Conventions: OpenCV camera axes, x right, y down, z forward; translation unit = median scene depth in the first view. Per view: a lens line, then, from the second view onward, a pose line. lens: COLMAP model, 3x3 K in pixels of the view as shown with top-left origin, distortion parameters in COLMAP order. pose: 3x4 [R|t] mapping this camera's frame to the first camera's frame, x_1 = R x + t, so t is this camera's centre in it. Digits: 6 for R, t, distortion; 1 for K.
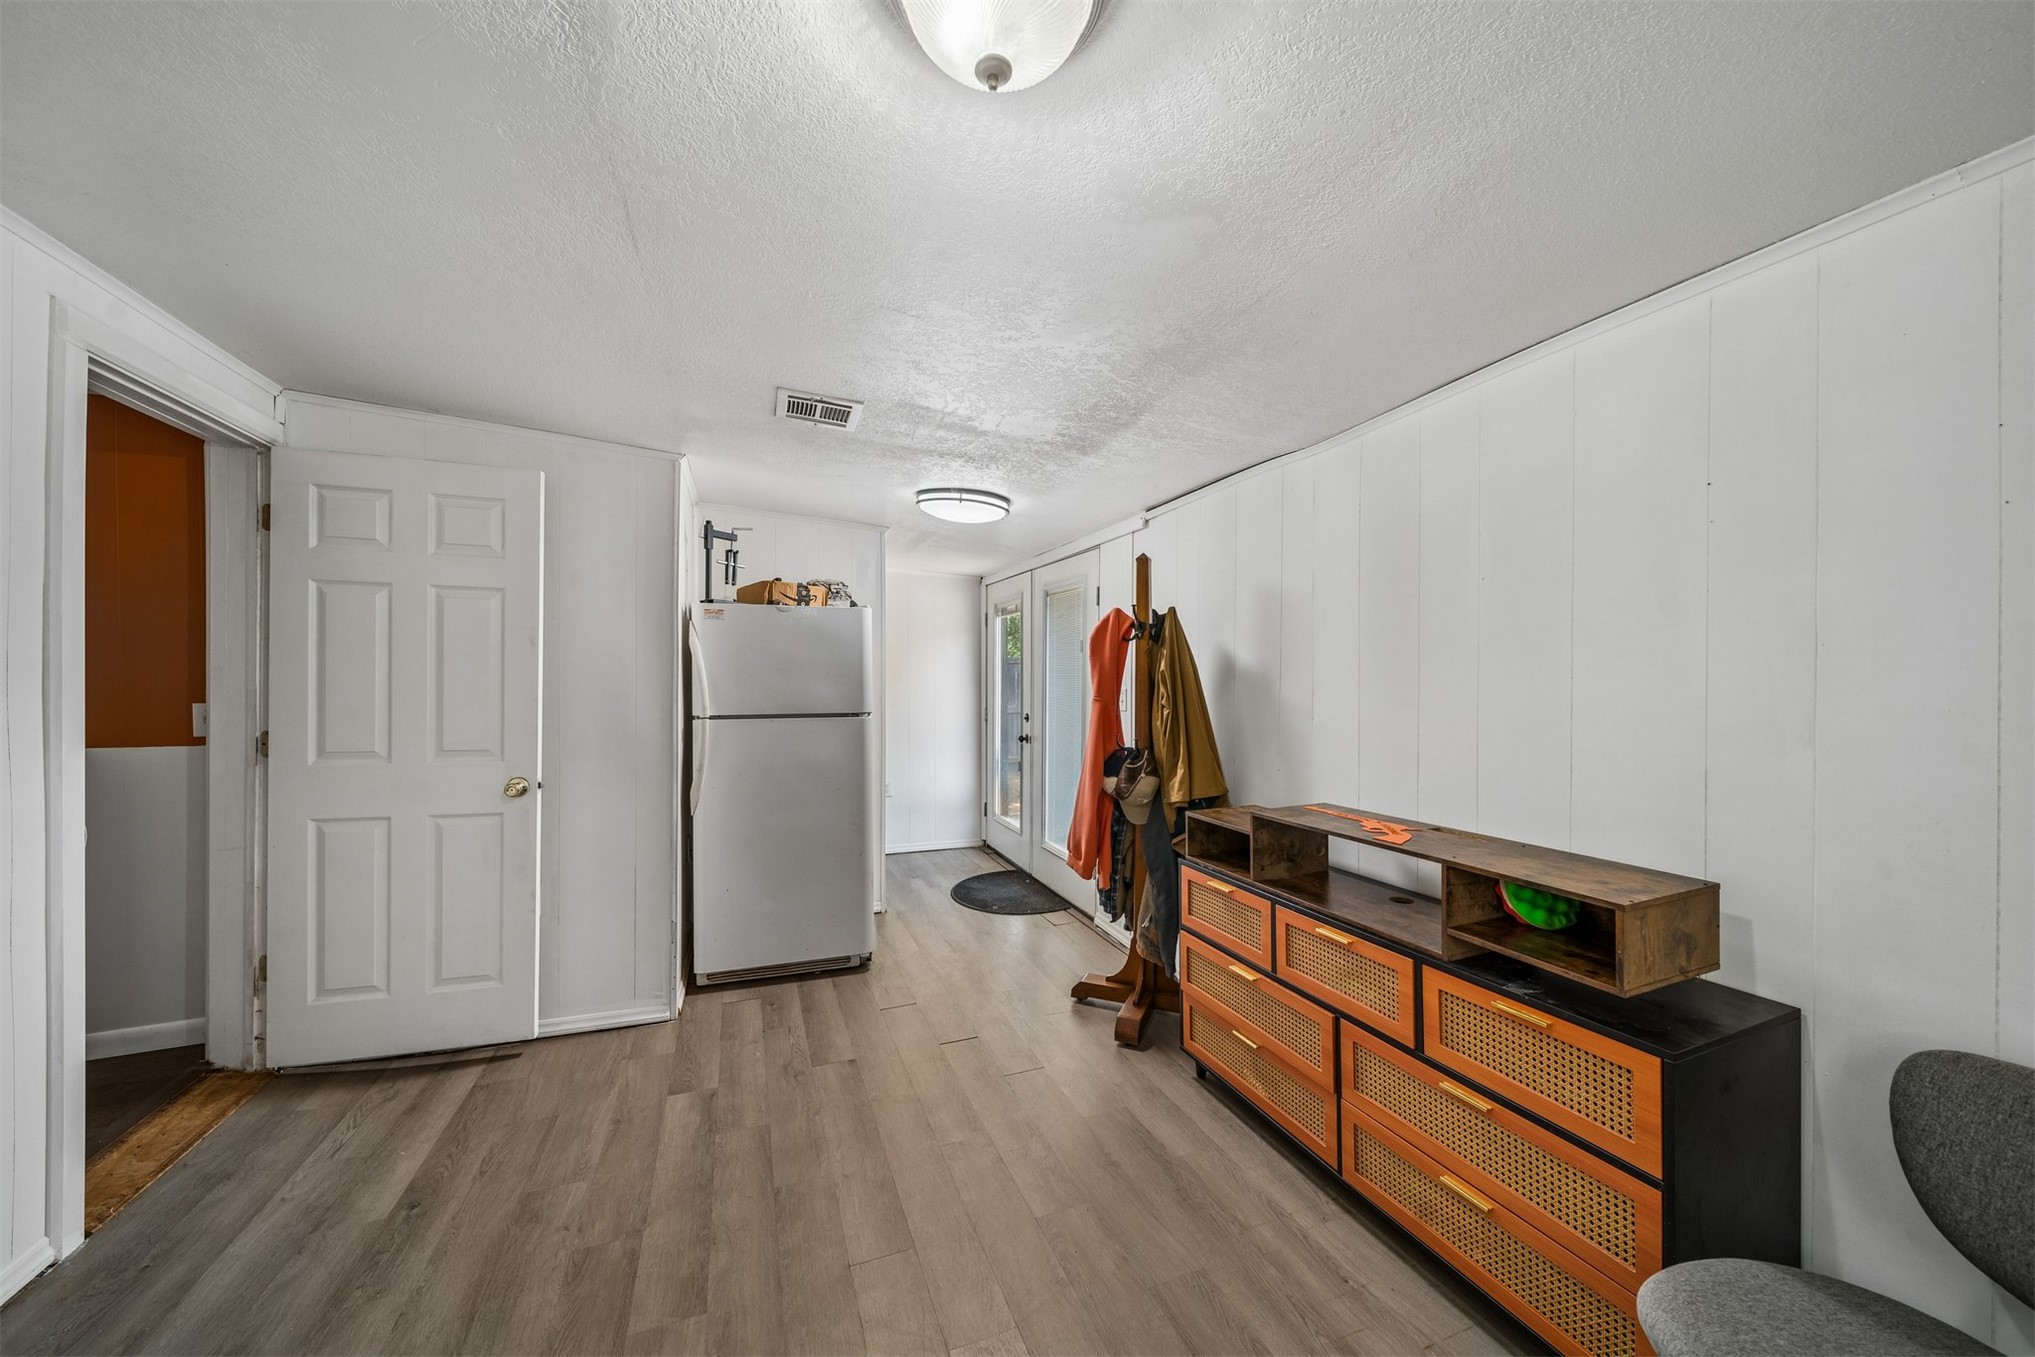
lens RADIAL K [[718.2, 0, 1017.5], [0, 718.2, 678.5], [0, 0, 1]] dist [-0.000360, -0.000435]
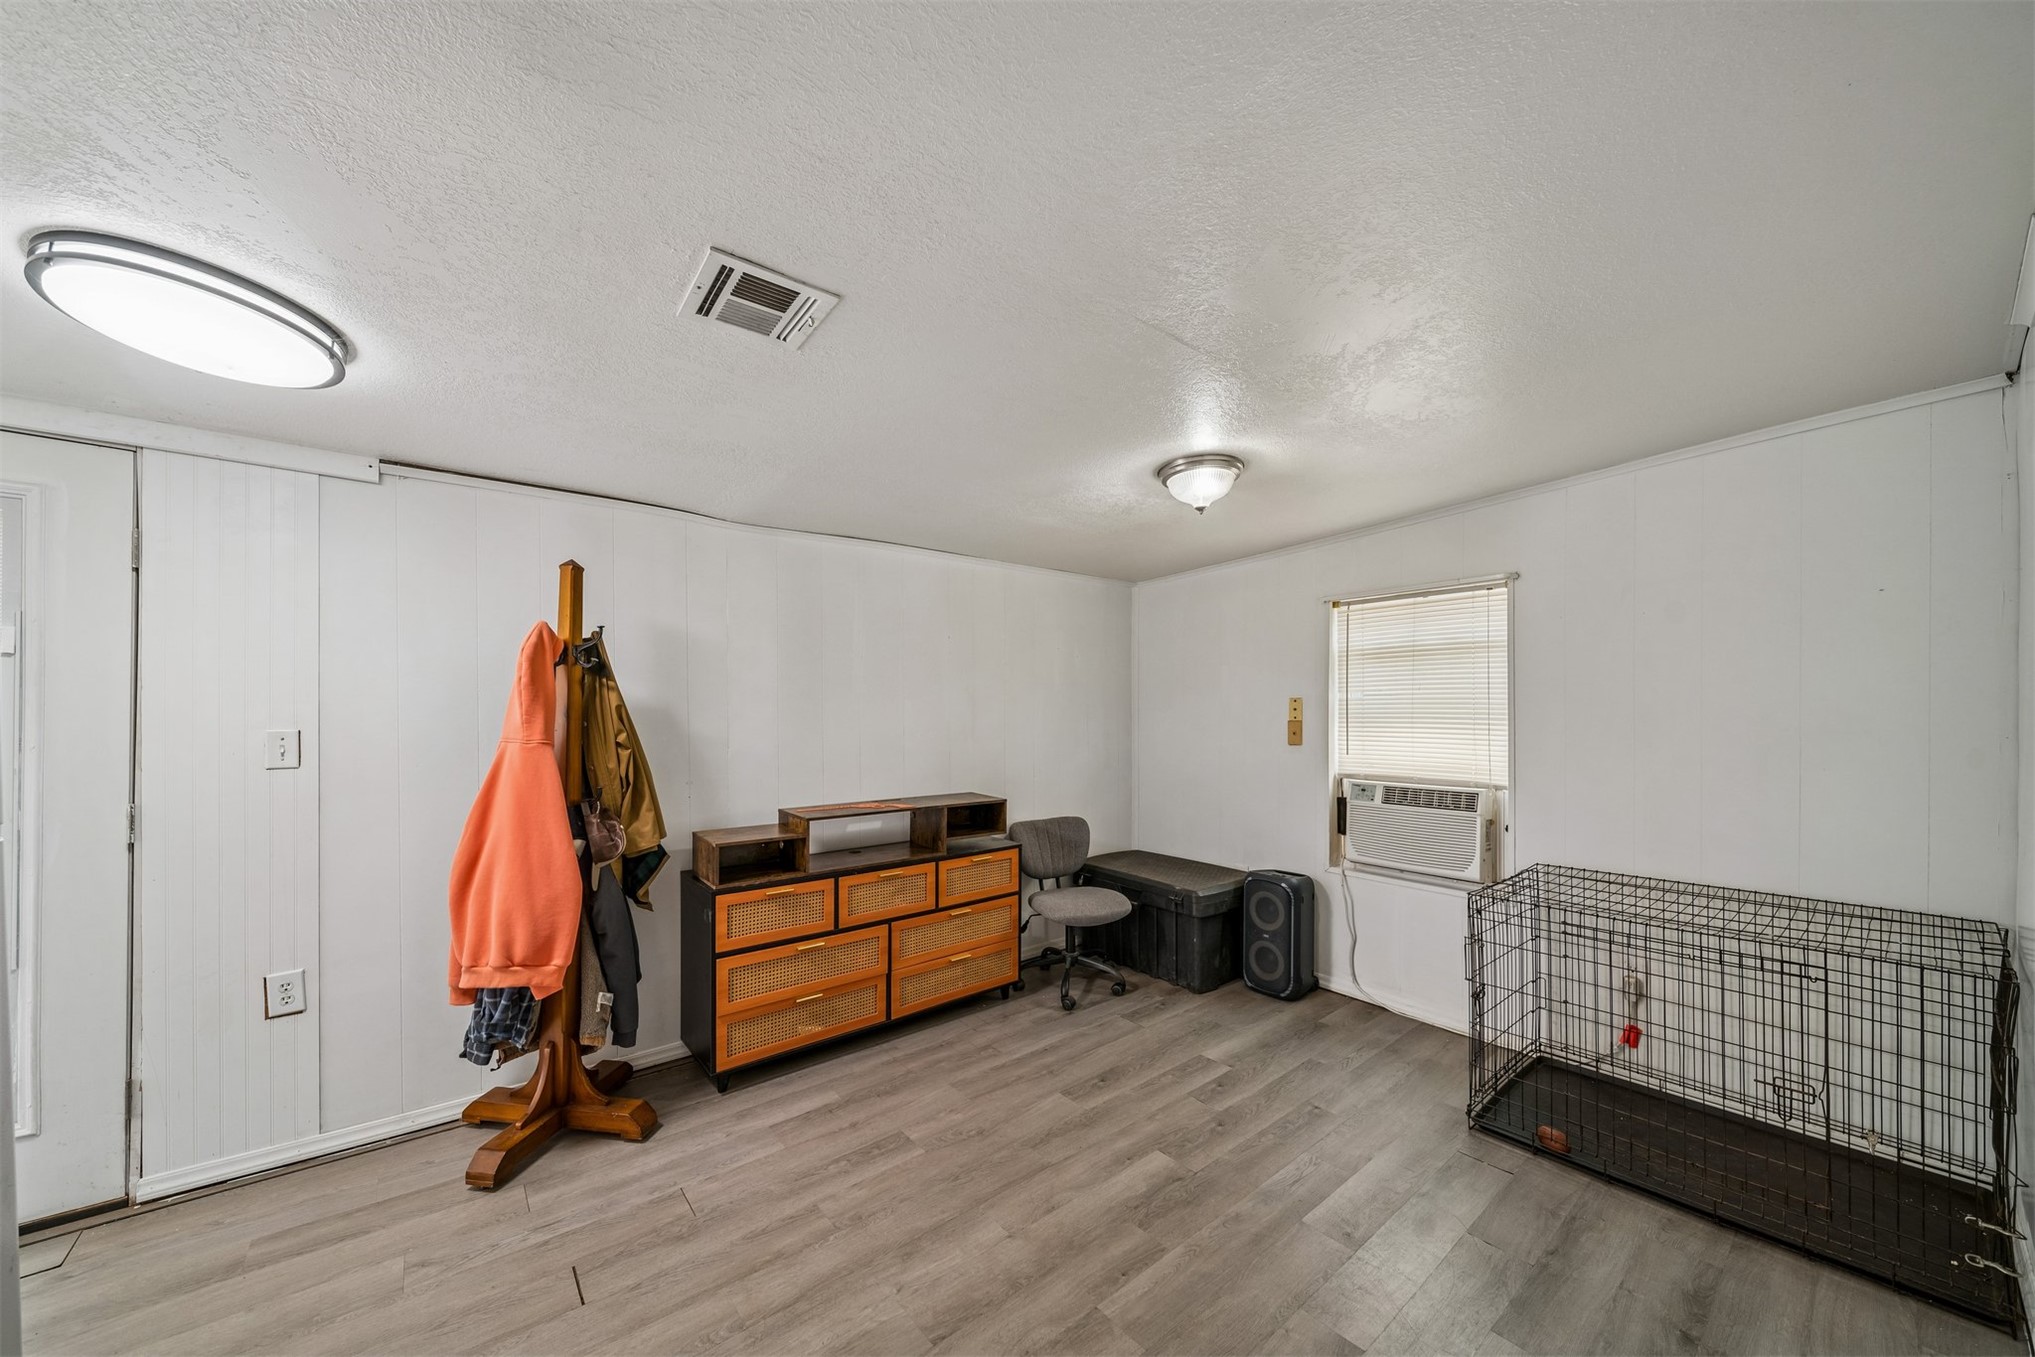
lens RADIAL K [[727.8, 0, 1031.8], [0, 727.8, 709.0], [0, 0, 1]] dist [0.001264, -0.000156]
pose [[-0.309790, -0.002366, 0.950802, -1.092296], [-0.006031, 0.999982, 0.000523, -0.013602], [-0.950786, -0.005572, -0.309798, 1.086257]]
